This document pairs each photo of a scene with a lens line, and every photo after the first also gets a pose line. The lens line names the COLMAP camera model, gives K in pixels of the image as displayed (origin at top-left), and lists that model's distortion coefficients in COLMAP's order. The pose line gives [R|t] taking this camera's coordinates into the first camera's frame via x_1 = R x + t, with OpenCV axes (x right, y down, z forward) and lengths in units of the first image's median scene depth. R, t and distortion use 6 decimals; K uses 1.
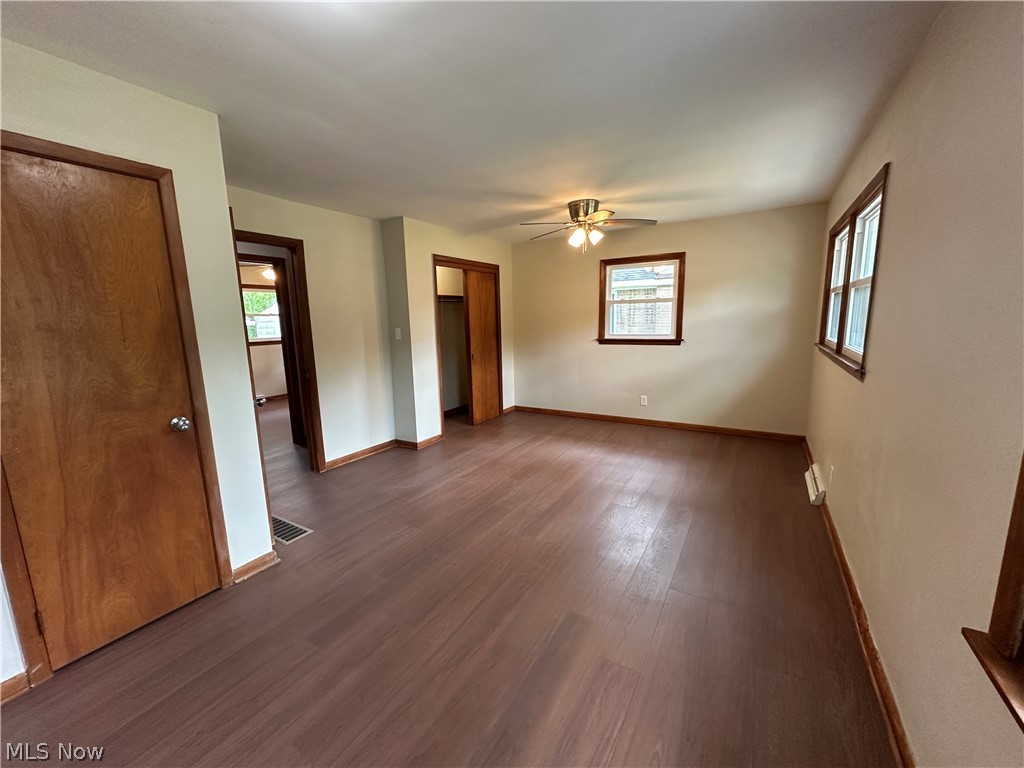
lens RADIAL K [[408.3, 0, 512.0], [0, 408.3, 384.0], [0, 0, 1]] dist [-0.001329, -0.000104]
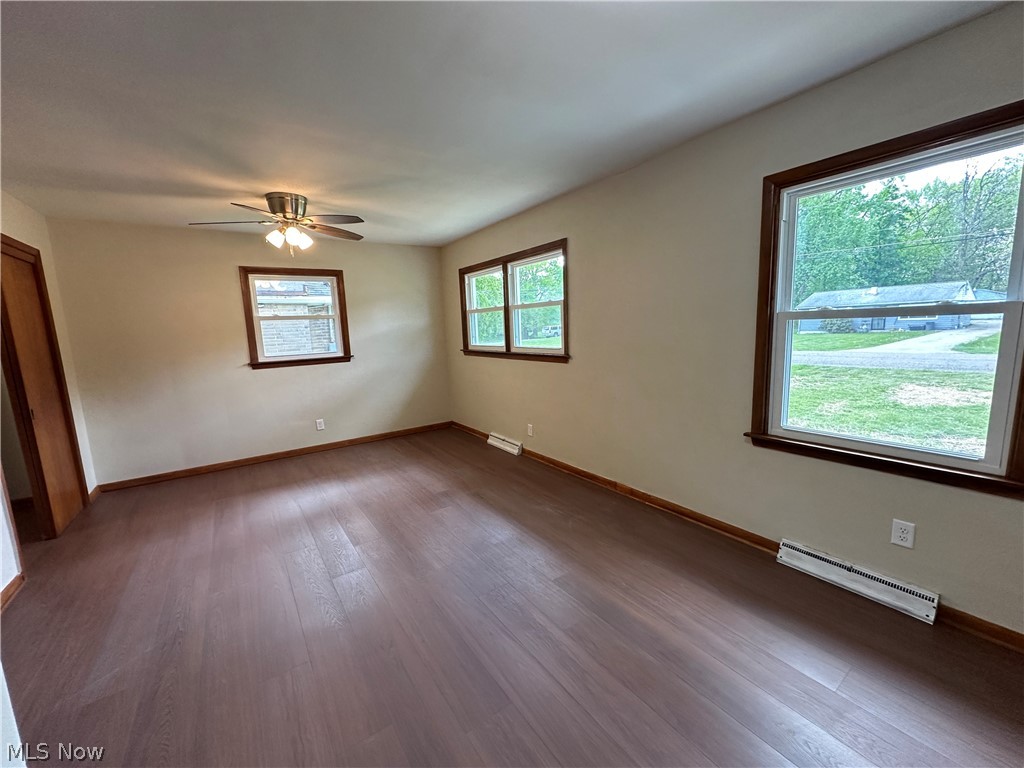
lens RADIAL K [[411.3, 0, 509.4], [0, 411.3, 381.1], [0, 0, 1]] dist [0.000369, 0.000145]
pose [[0.412475, -0.115253, 0.903649, -0.355357], [0.182304, 0.982342, 0.042076, -0.018744], [-0.892541, 0.147383, 0.426202, 0.226709]]
